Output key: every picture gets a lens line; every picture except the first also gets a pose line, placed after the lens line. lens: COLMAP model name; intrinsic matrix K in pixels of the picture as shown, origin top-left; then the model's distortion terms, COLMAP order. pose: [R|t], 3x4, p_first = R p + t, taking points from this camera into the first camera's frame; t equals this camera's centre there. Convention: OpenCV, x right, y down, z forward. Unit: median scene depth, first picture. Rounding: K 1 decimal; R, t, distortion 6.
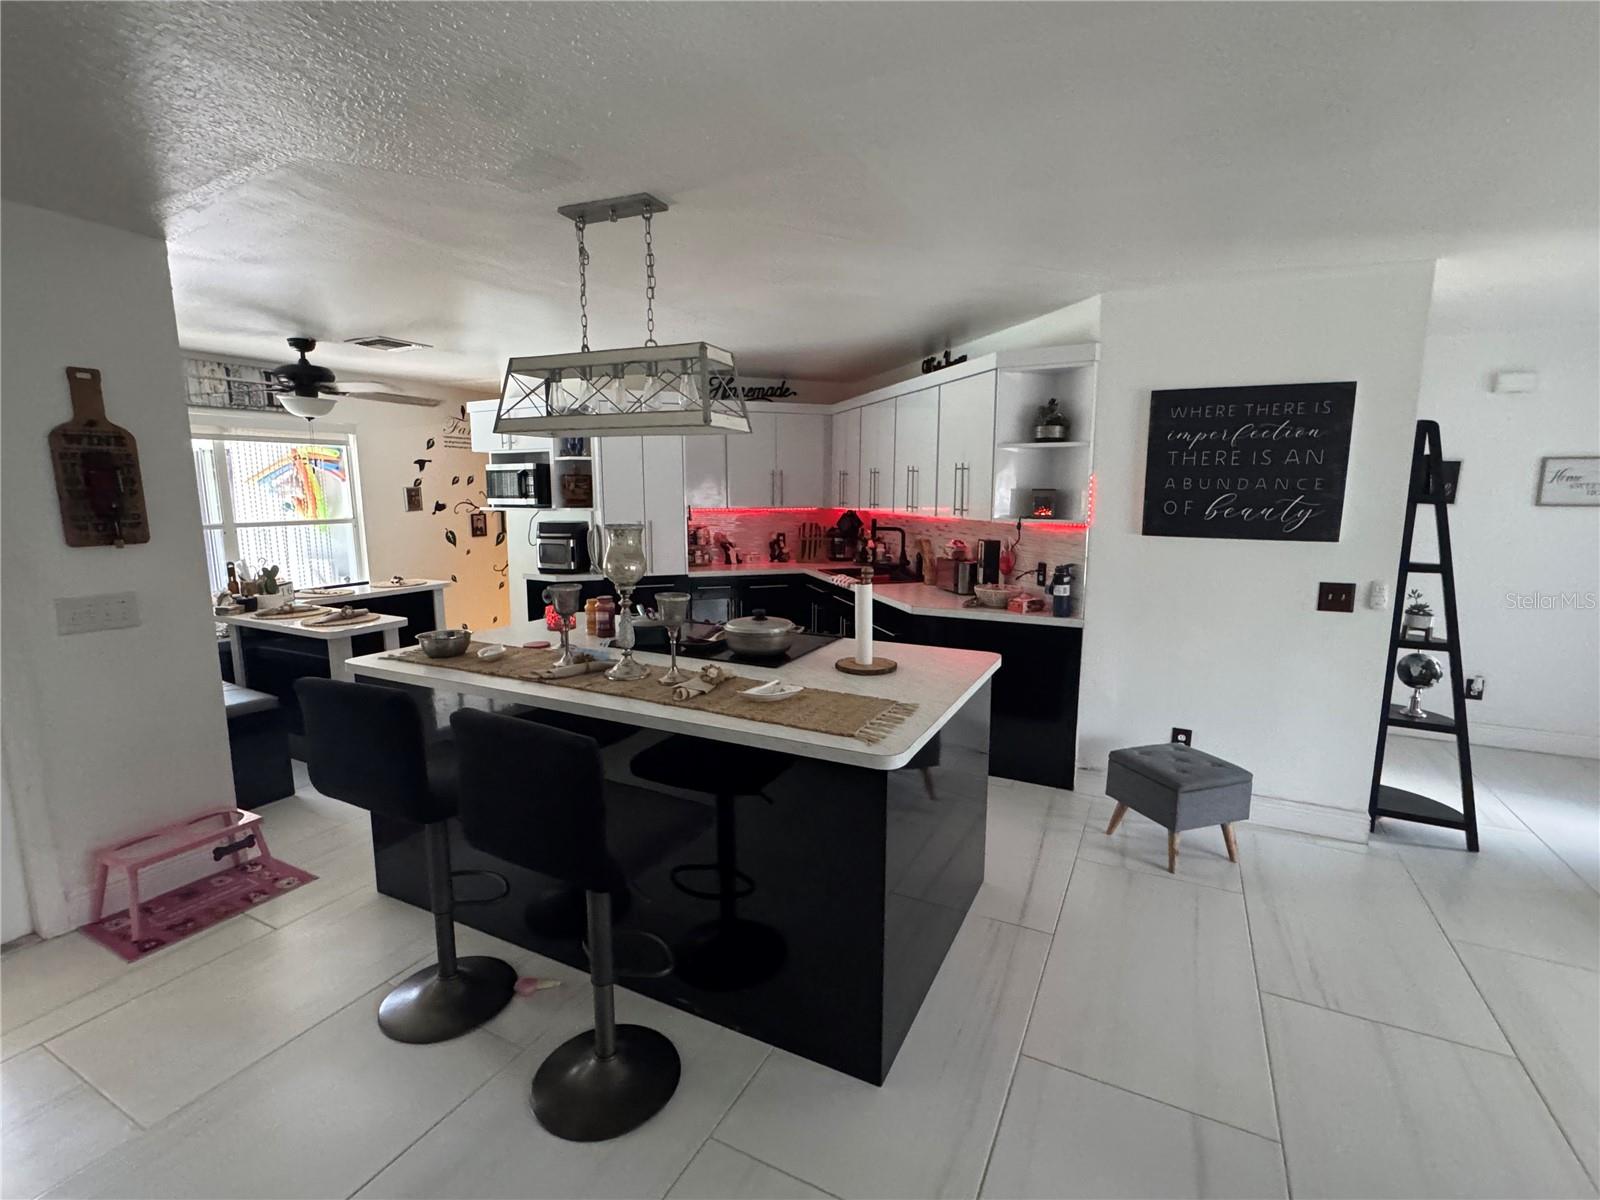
lens RADIAL K [[736.3, 0, 801.4], [0, 736.3, 597.7], [0, 0, 1]] dist [-0.003648, 0.000171]
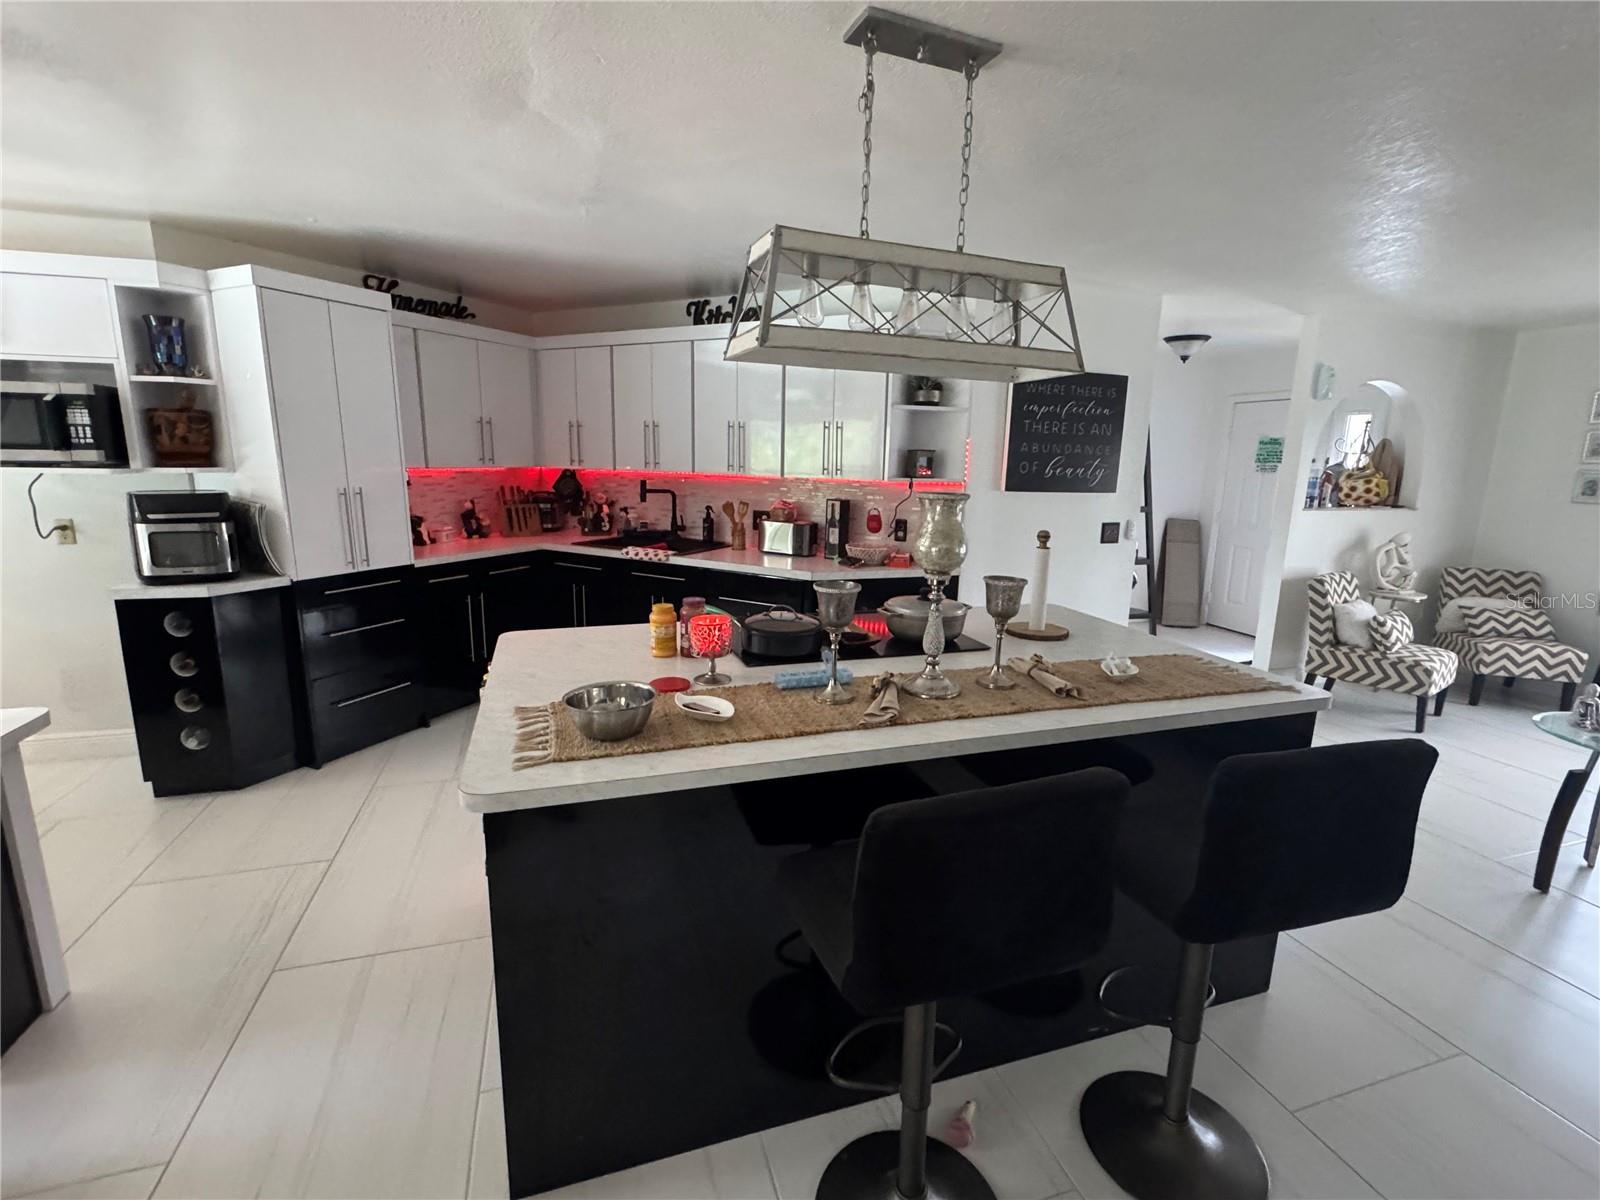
lens RADIAL K [[734.0, 0, 795.7], [0, 734.0, 598.6], [0, 0, 1]] dist [-0.001081, -0.000502]
pose [[0.706321, -0.125070, 0.696756, -0.478808], [0.084691, 0.992129, 0.092237, -0.039880], [-0.702808, -0.006141, 0.711353, 0.311060]]
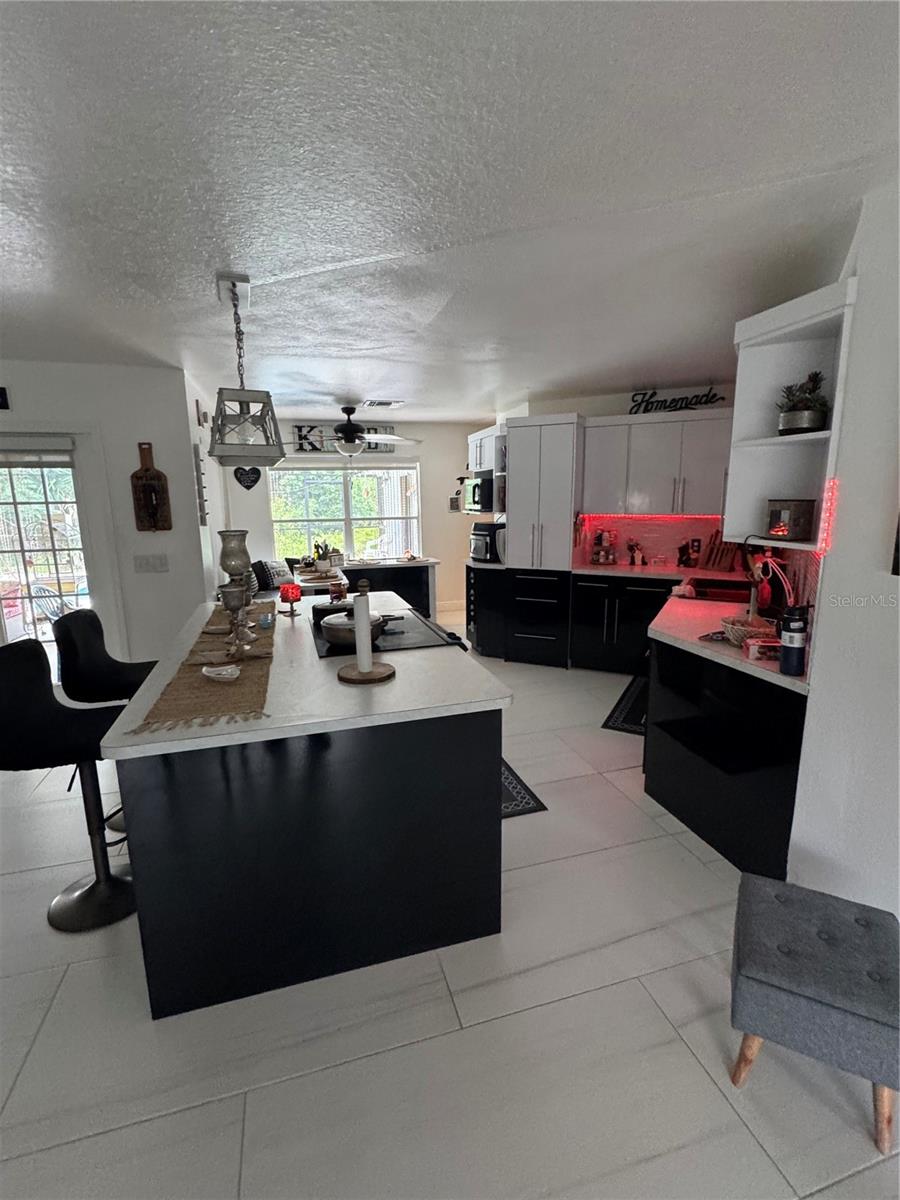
lens RADIAL K [[550.5, 0, 452.9], [0, 550.5, 601.0], [0, 0, 1]] dist [-0.001081, -0.000502]
pose [[0.690883, 0.129403, -0.711292, 0.422536], [-0.094907, 0.991570, 0.088210, -0.053291], [0.716710, 0.006564, 0.697340, 0.313461]]
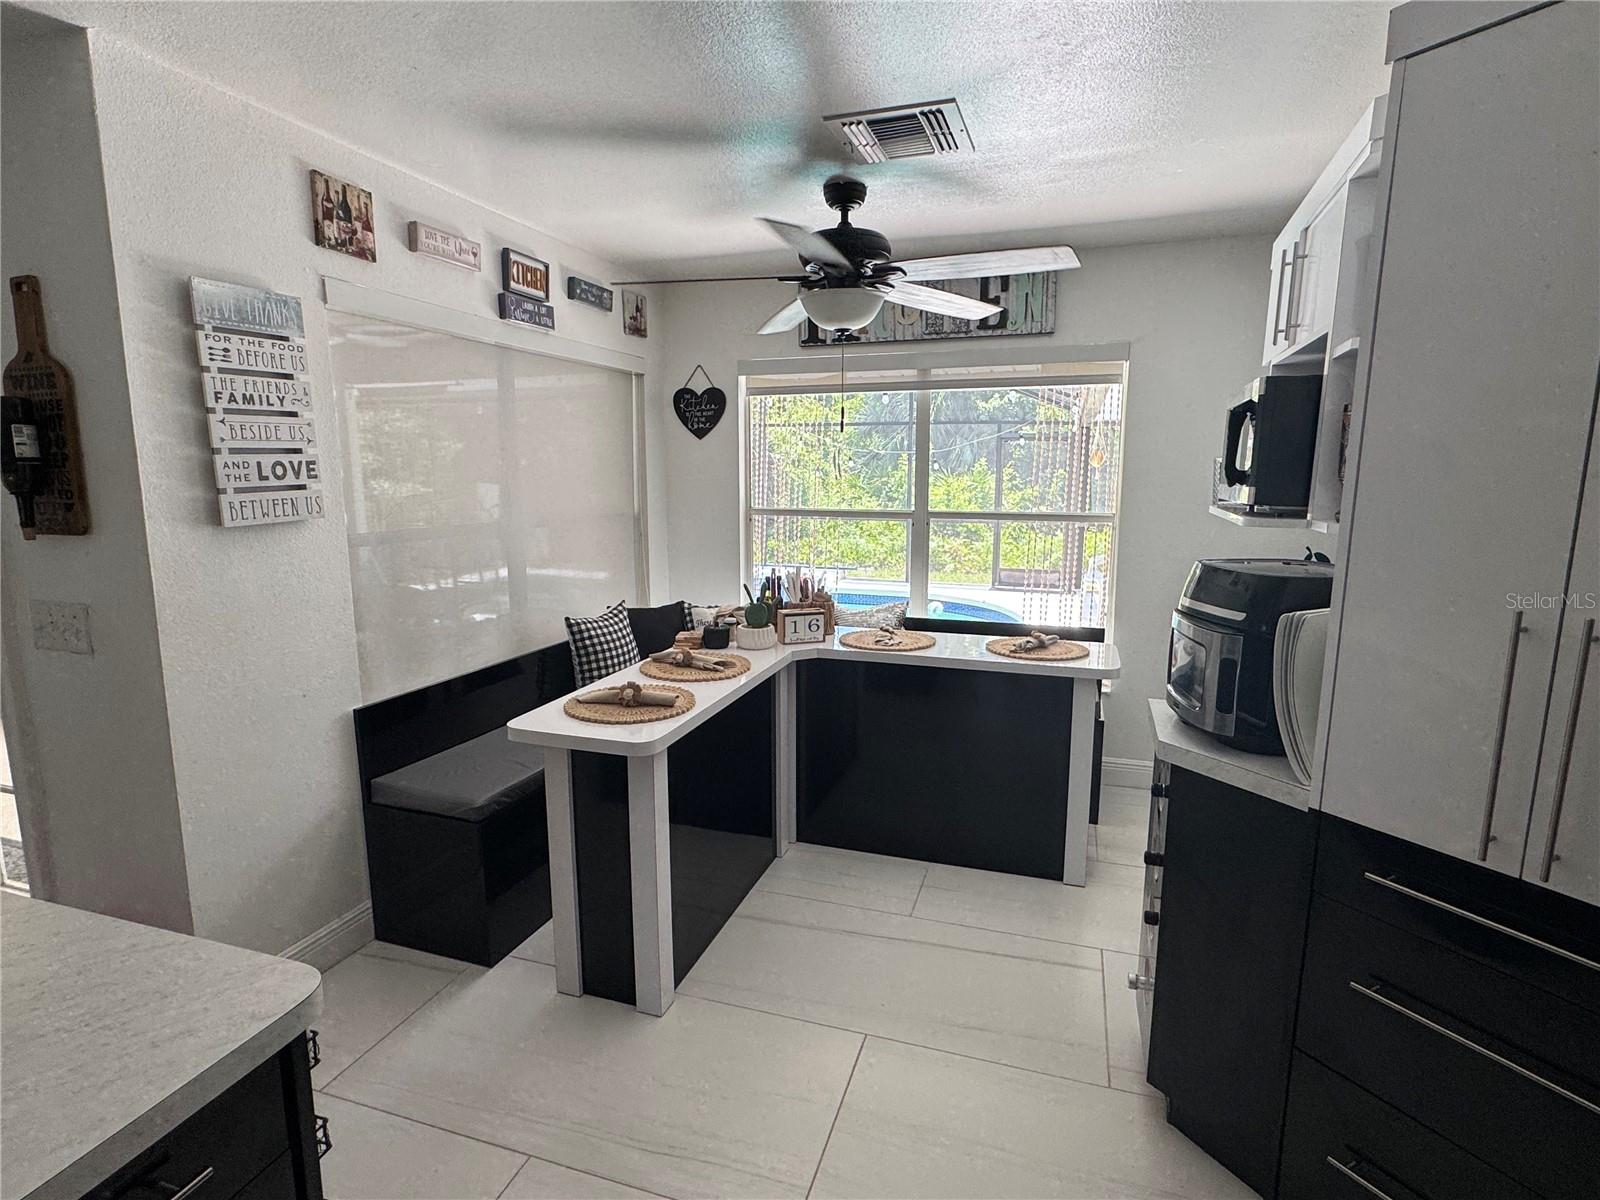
lens RADIAL K [[819.7, 0, 800.0], [0, 819.7, 600.0], [0, 0, 1]] dist [0.001566, 0.000202]
pose [[0.153622, 0.159927, -0.975102, -0.040681], [-0.148169, 0.979387, 0.137287, -0.129672], [0.976958, 0.123389, 0.174151, 0.912703]]
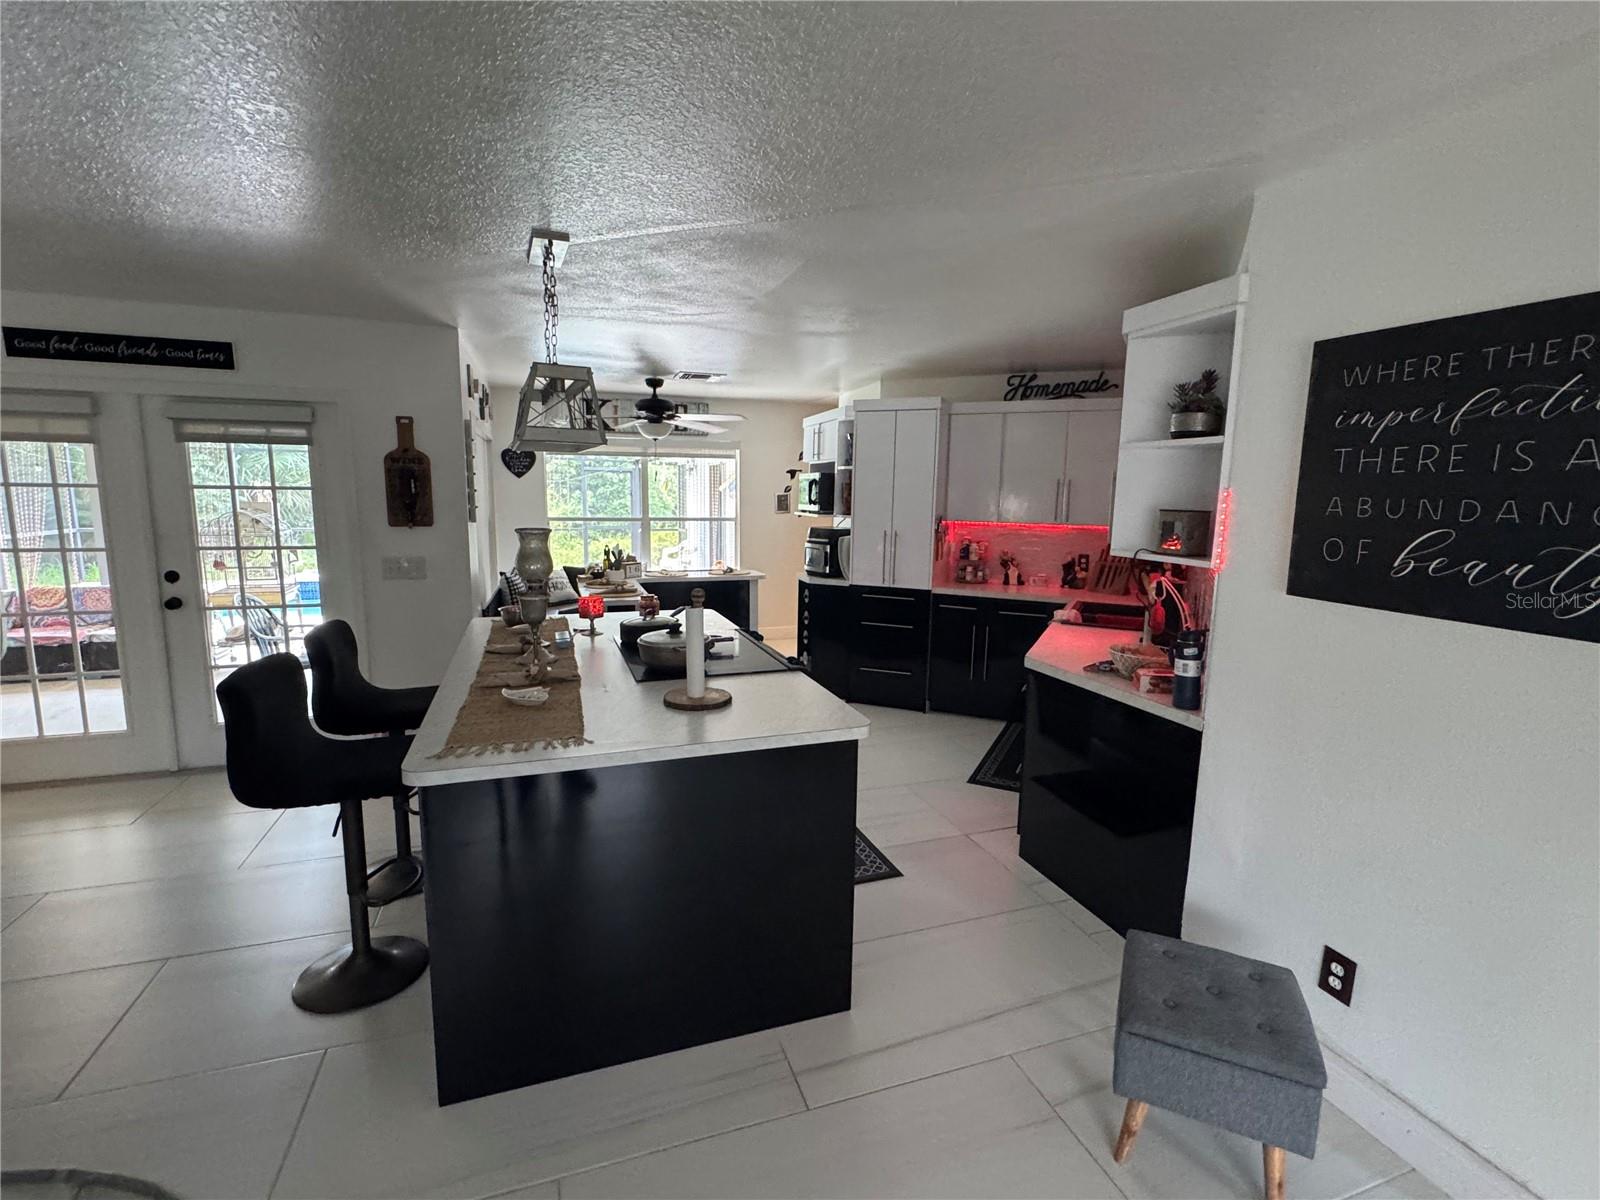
lens RADIAL K [[736.3, 0, 801.4], [0, 736.3, 597.7], [0, 0, 1]] dist [-0.003648, 0.000171]
pose [[0.719893, 0.111830, -0.685017, 0.455821], [-0.118787, 0.992225, 0.037147, -0.045669], [0.683845, 0.054630, 0.727579, 0.249487]]
